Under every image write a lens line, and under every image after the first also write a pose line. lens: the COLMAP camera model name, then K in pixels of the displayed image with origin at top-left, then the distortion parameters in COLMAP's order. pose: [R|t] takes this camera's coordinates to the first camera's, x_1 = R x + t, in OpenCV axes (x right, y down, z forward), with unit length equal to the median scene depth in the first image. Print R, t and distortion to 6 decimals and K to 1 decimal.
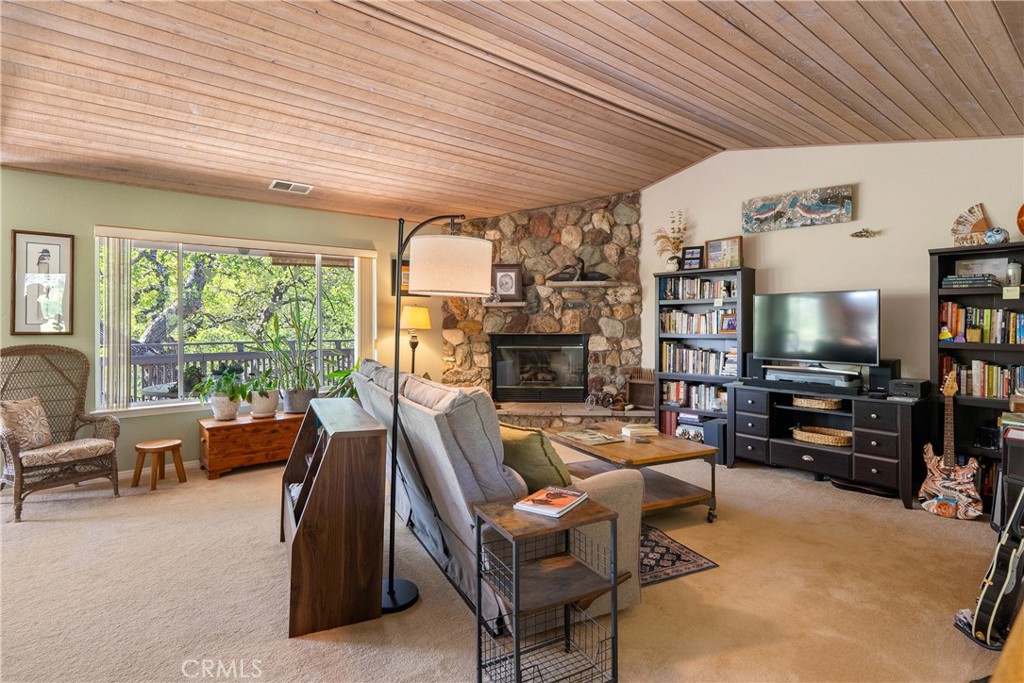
lens RADIAL K [[524.8, 0, 509.0], [0, 524.8, 312.9], [0, 0, 1]] dist [-0.000031, 0.000636]
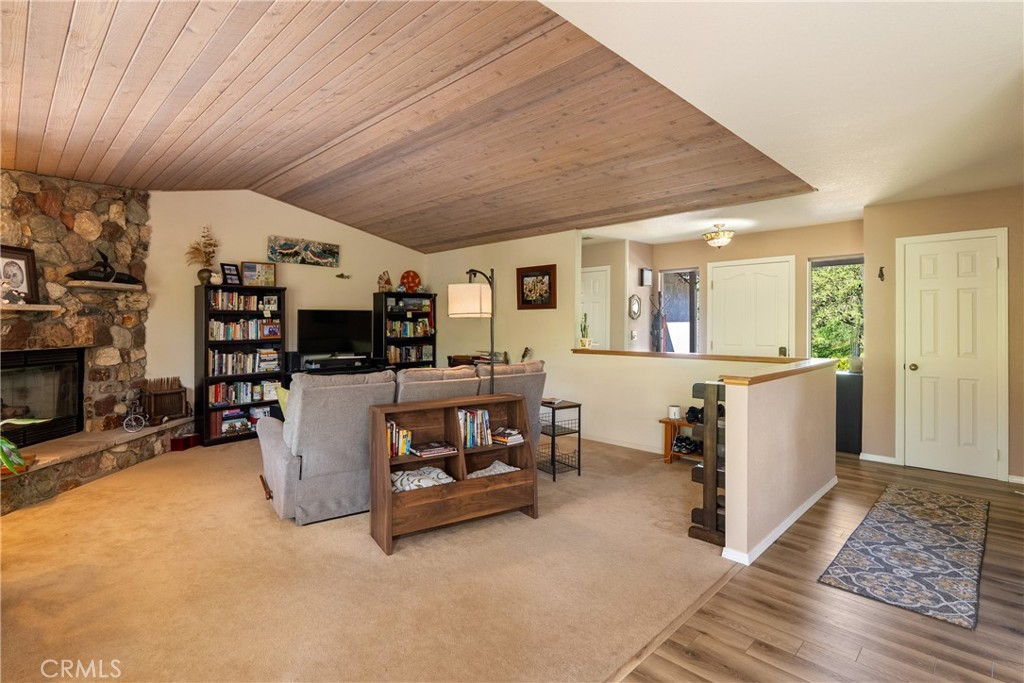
lens RADIAL K [[502.2, 0, 509.1], [0, 502.2, 314.8], [0, 0, 1]] dist [-0.004709, -0.000263]
pose [[-0.102433, 0.015379, 0.994621, -0.704653], [-0.012850, 0.999777, -0.016782, -0.003927], [-0.994657, -0.014500, -0.102213, 0.442064]]
